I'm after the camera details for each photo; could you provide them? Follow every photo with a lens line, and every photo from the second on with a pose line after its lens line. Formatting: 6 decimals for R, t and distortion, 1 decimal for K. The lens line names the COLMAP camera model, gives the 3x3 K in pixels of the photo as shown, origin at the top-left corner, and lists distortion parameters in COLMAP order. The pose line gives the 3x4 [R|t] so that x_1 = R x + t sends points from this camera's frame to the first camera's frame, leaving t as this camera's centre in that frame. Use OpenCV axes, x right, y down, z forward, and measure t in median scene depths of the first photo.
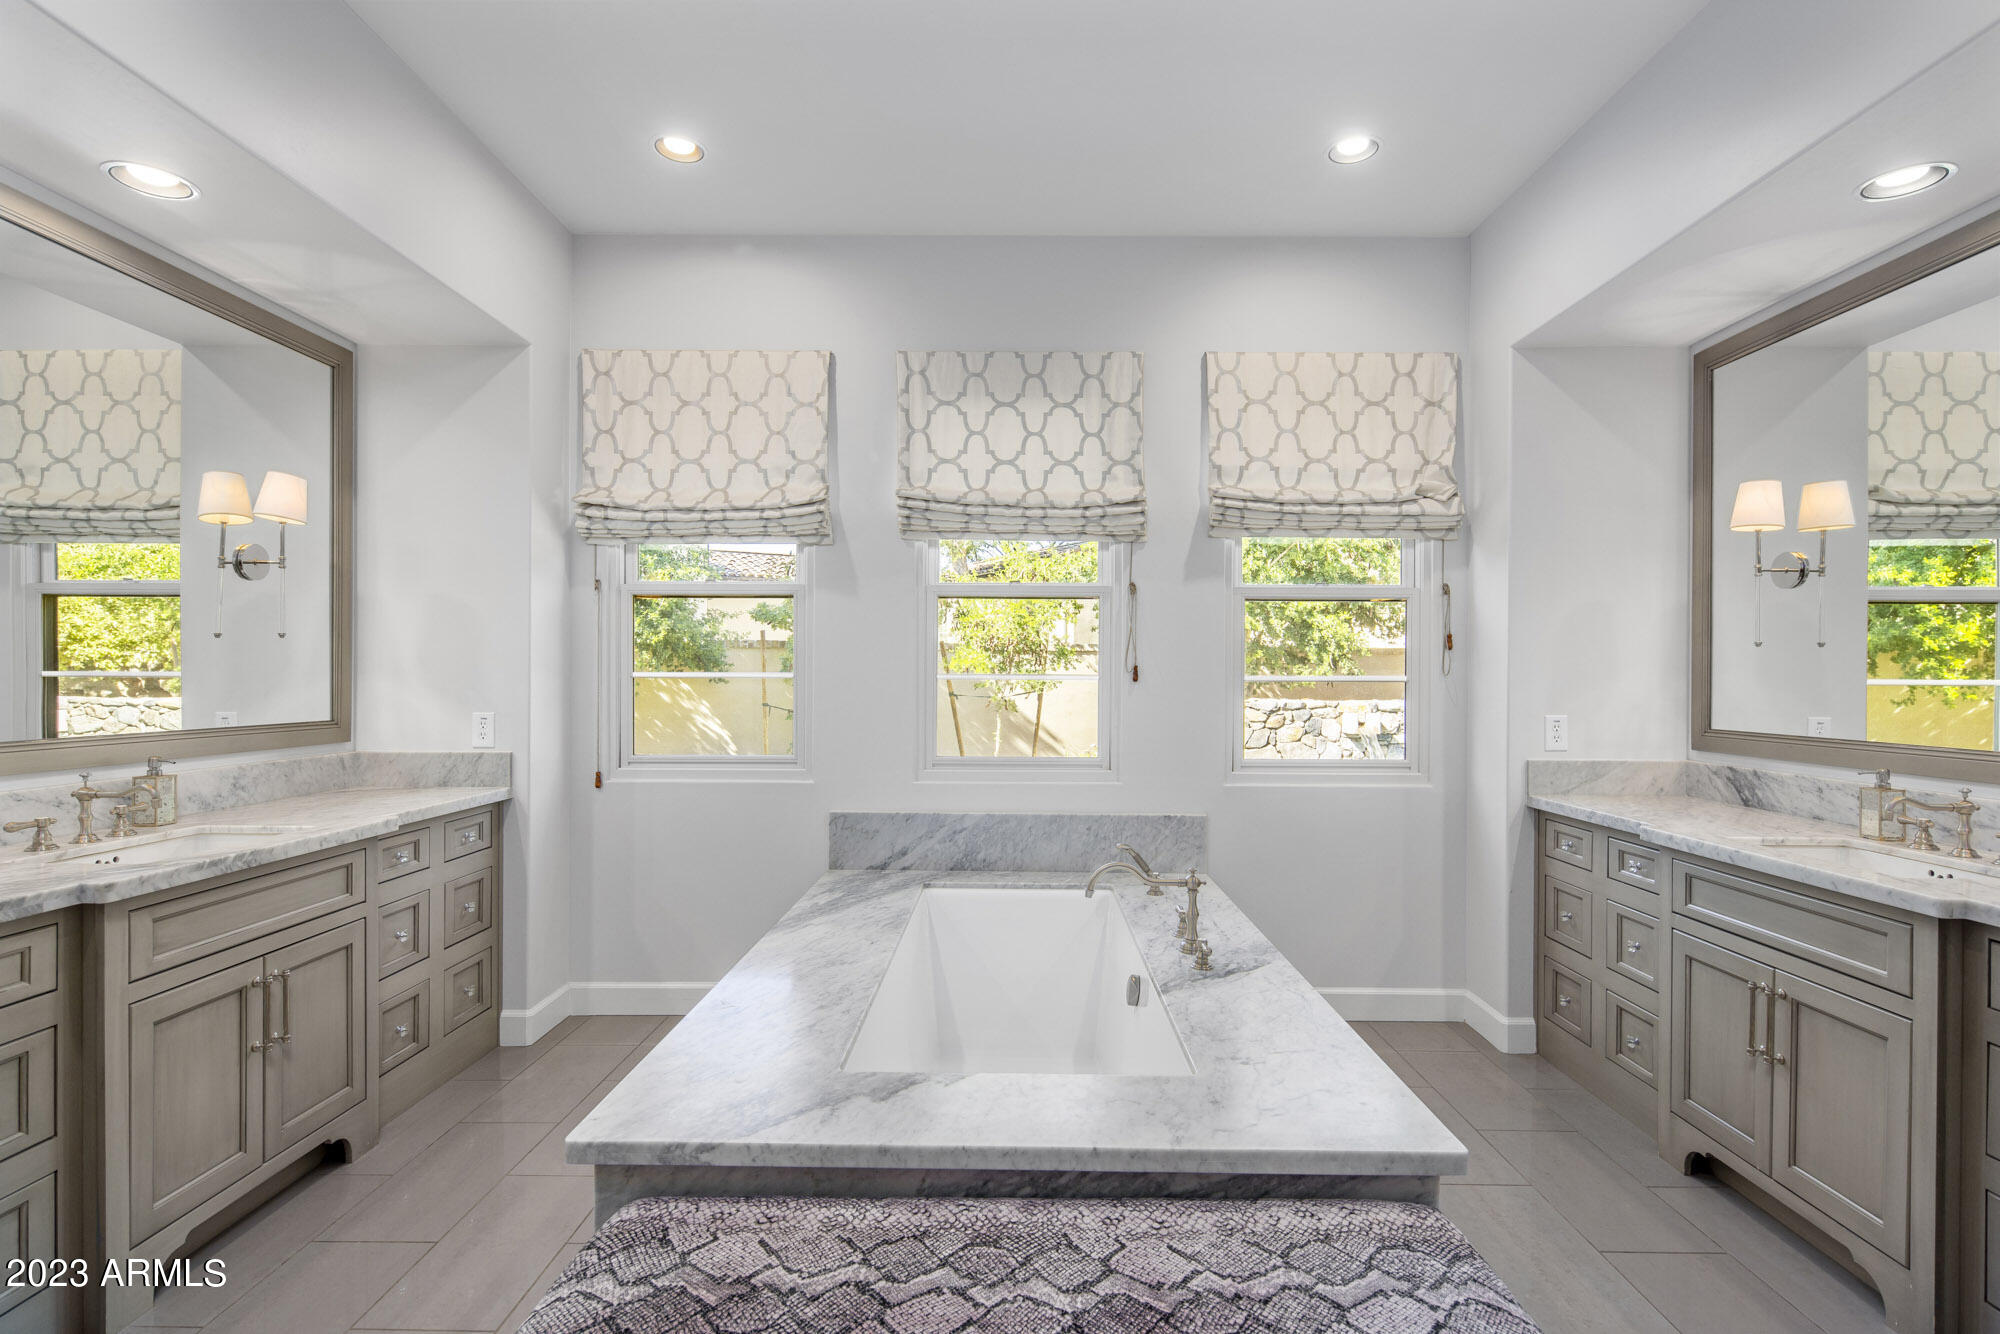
lens RADIAL K [[961.5, 0, 1012.5], [0, 961.5, 676.9], [0, 0, 1]] dist [0.004365, -0.003642]
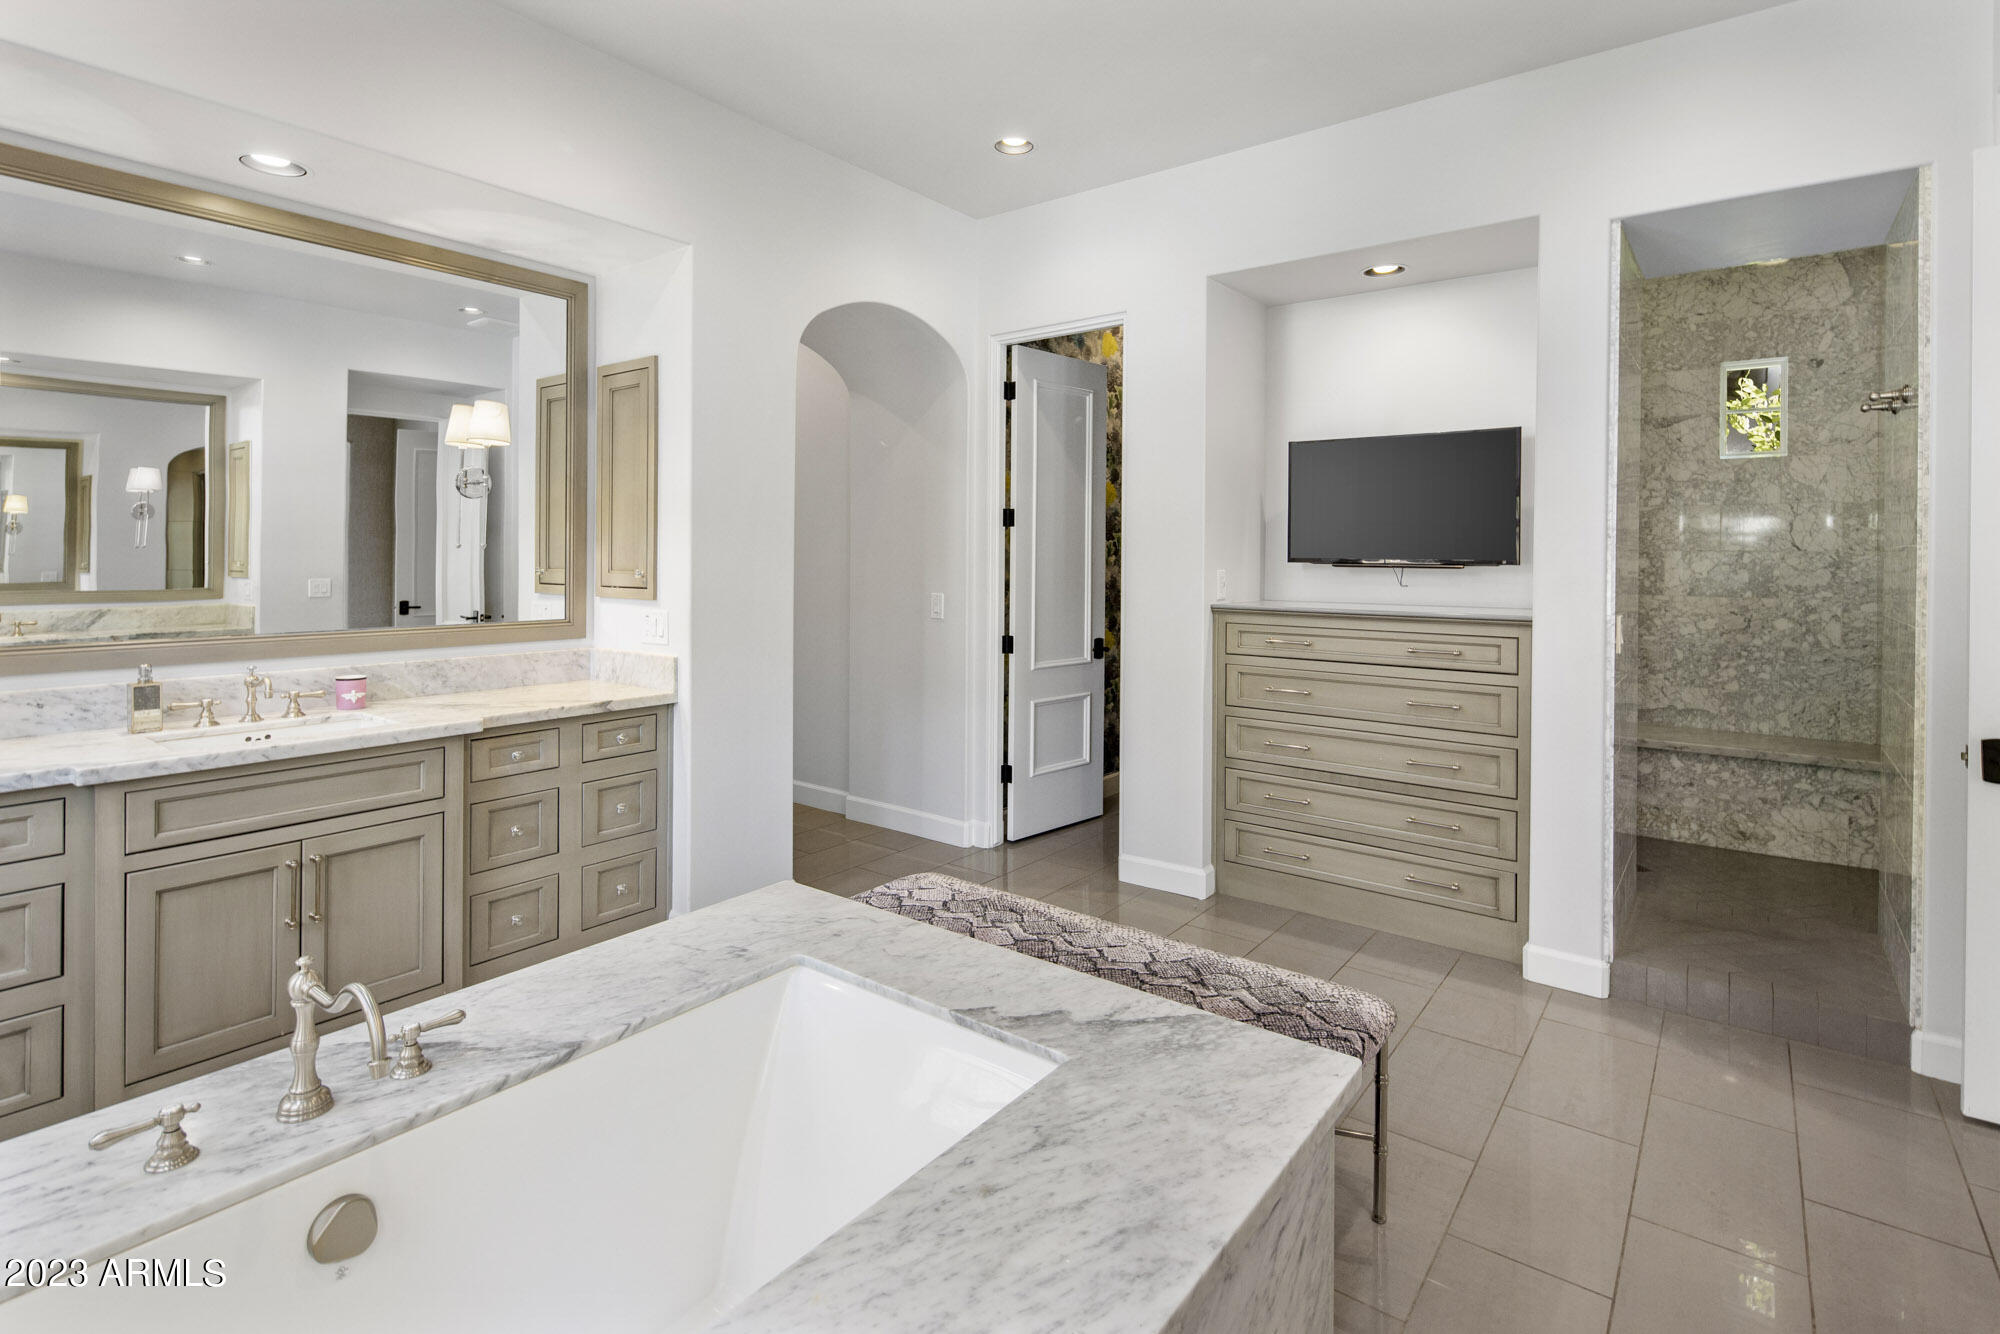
lens RADIAL K [[961.5, 0, 997.3], [0, 961.5, 552.5], [0, 0, 1]] dist [0.004365, -0.003642]
pose [[-0.792972, -0.006719, 0.609221, -0.352923], [-0.008061, 0.999967, 0.000536, -0.026231], [-0.609204, -0.004486, -0.793001, 0.931179]]
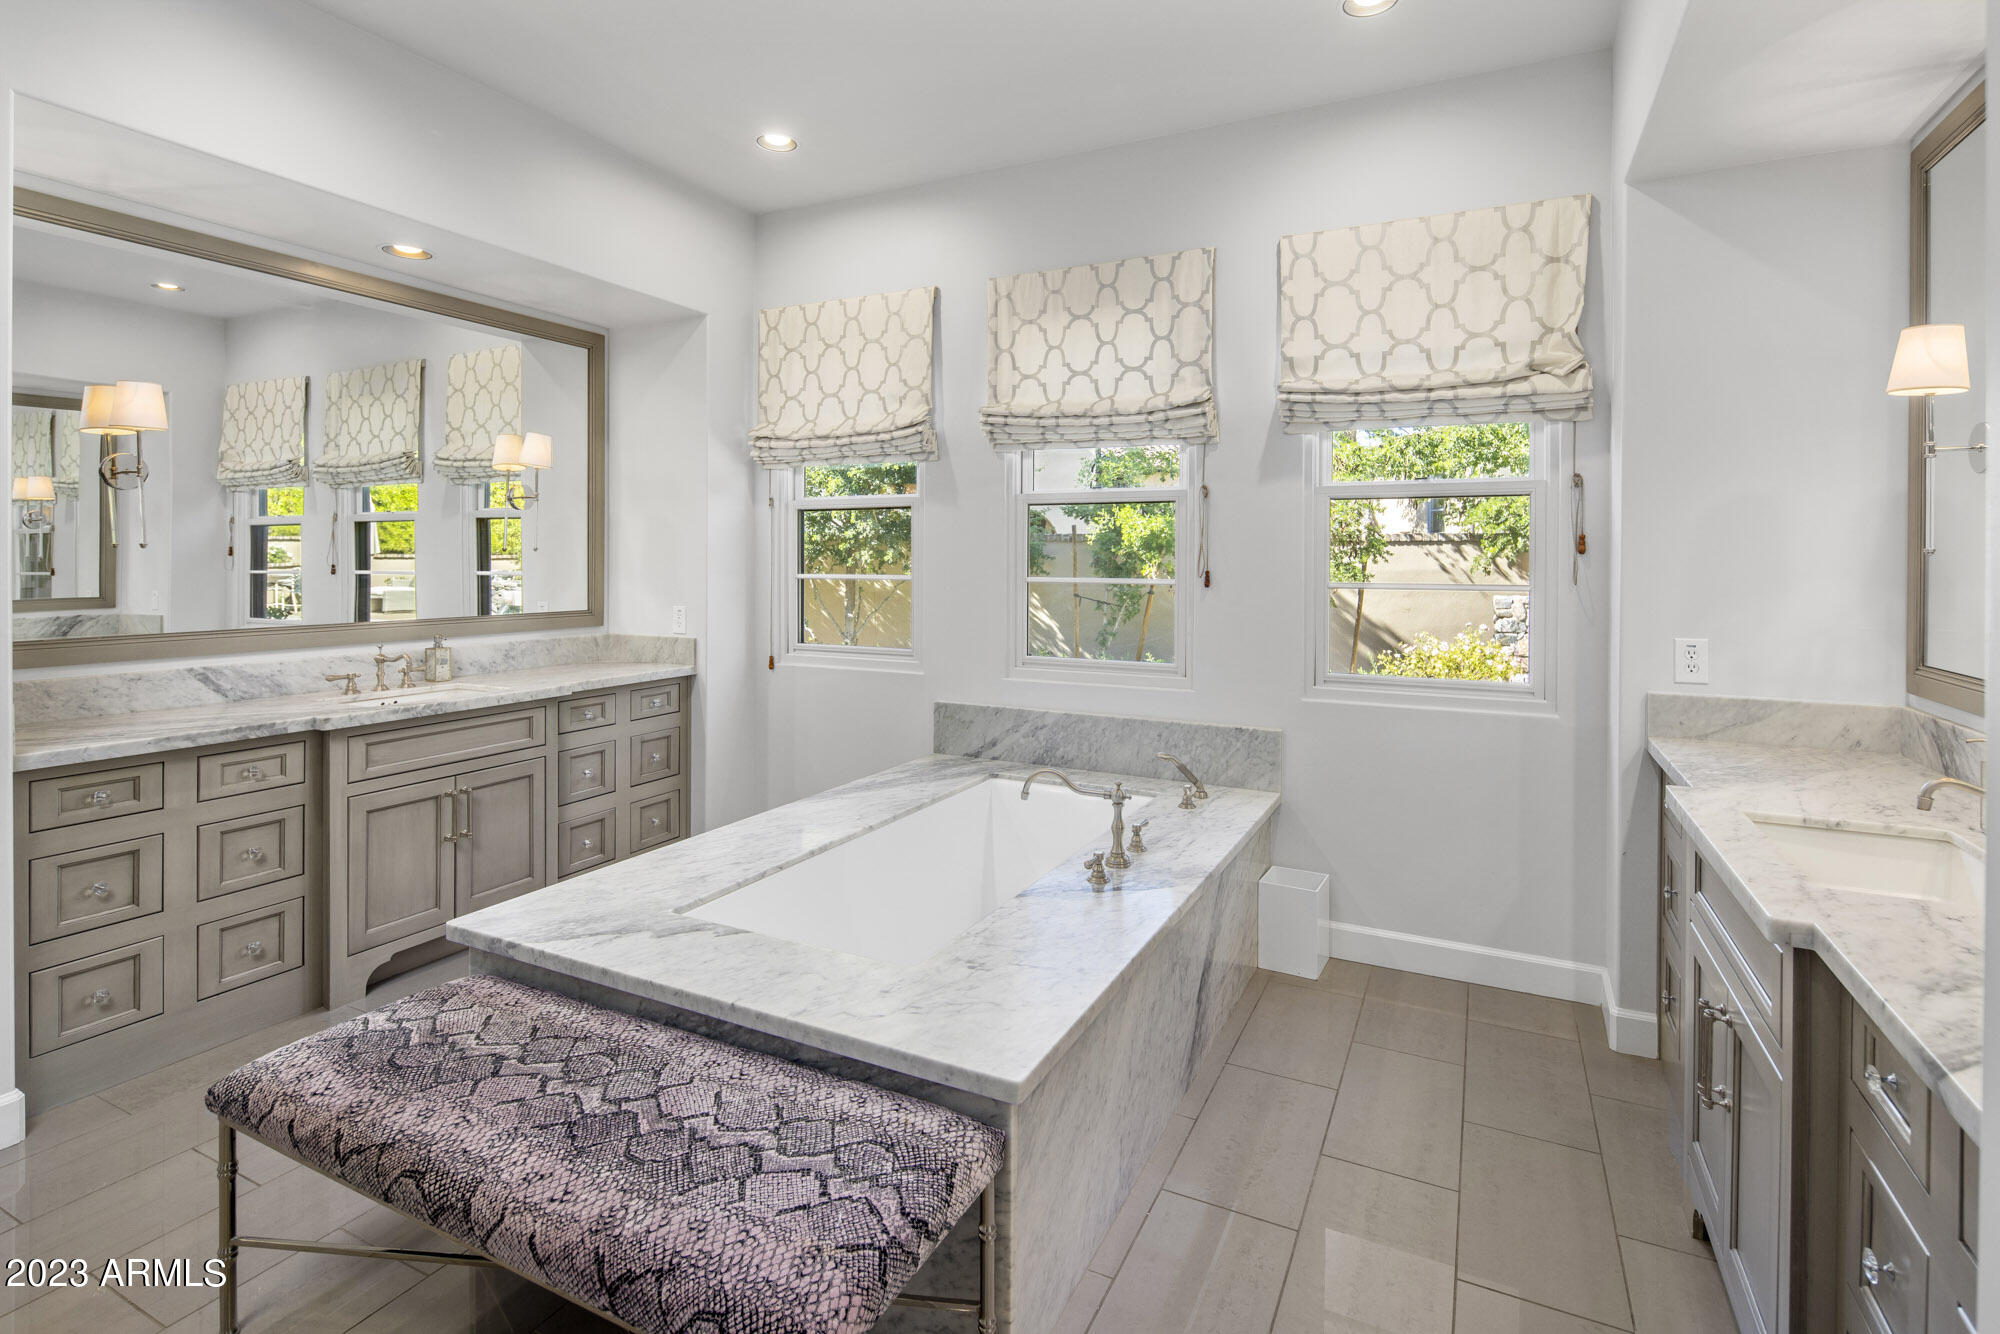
lens RADIAL K [[961.5, 0, 1007.3], [0, 961.5, 566.4], [0, 0, 1]] dist [0.004365, -0.003642]
pose [[0.898488, 0.002879, -0.438989, 0.406538], [-0.001015, 0.999989, 0.004481, -0.022284], [0.438998, -0.003581, 0.898481, 0.042176]]
